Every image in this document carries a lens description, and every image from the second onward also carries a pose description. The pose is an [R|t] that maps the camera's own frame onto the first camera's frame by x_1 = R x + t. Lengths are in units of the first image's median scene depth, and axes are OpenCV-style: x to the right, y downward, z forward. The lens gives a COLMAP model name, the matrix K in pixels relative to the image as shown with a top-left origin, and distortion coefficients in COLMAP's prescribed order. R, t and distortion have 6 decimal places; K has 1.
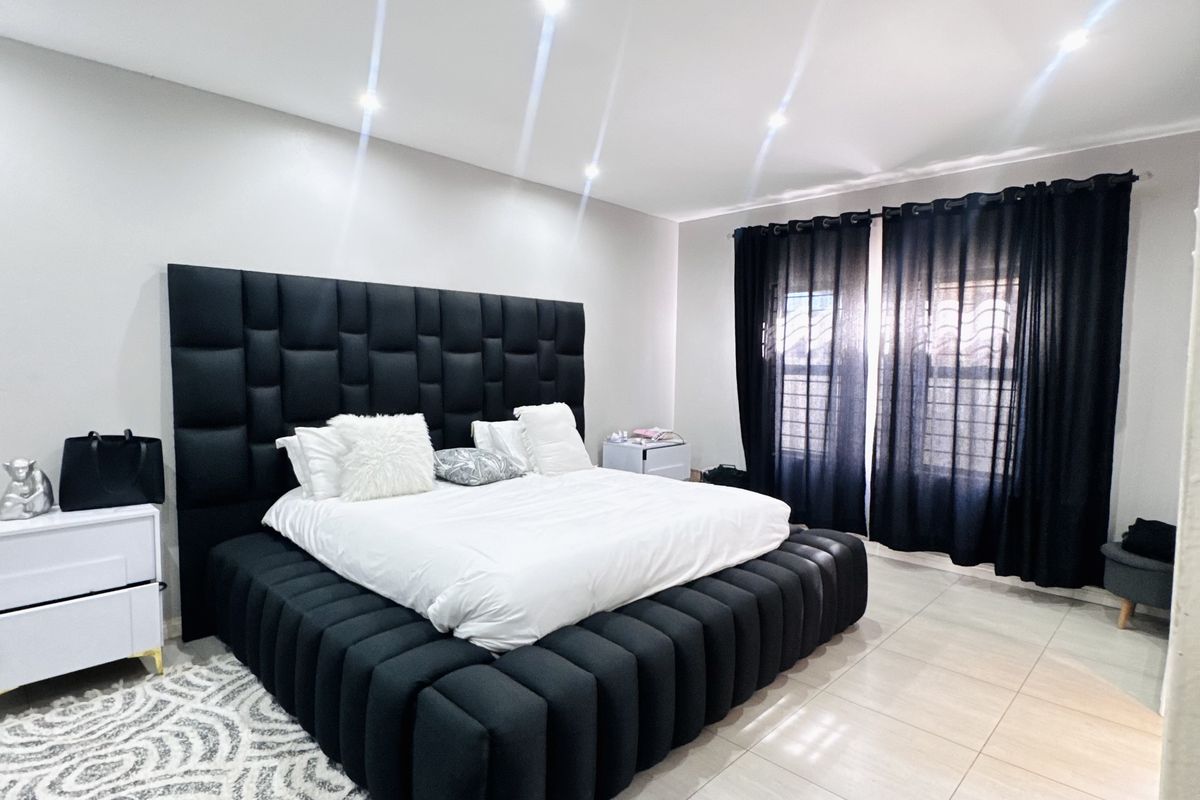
lens RADIAL K [[640.5, 0, 604.4], [0, 640.5, 400.5], [0, 0, 1]] dist [-0.003713, -0.000022]
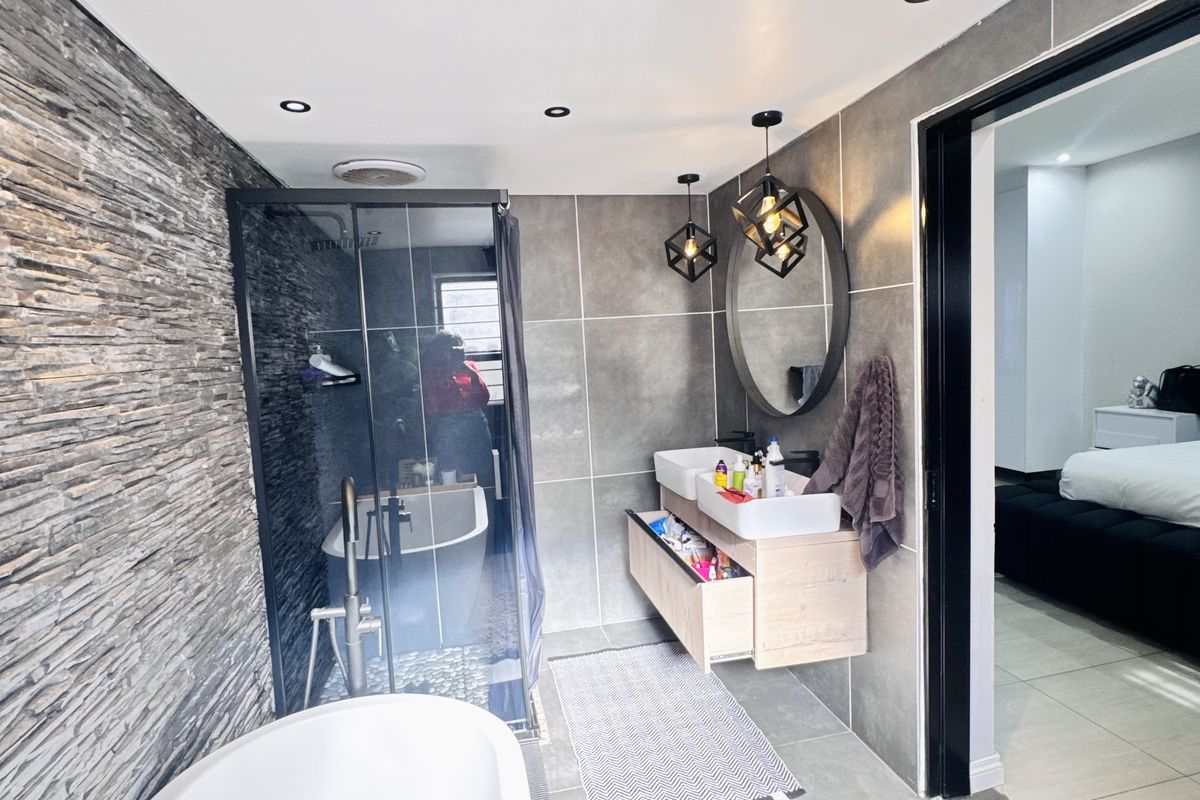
lens RADIAL K [[640.5, 0, 604.4], [0, 640.5, 400.5], [0, 0, 1]] dist [-0.003713, -0.000022]
pose [[-0.548233, 0.094987, -0.830914, 1.592329], [-0.009371, 0.992769, 0.119673, -0.051502], [0.836273, 0.073395, -0.543379, 0.731746]]
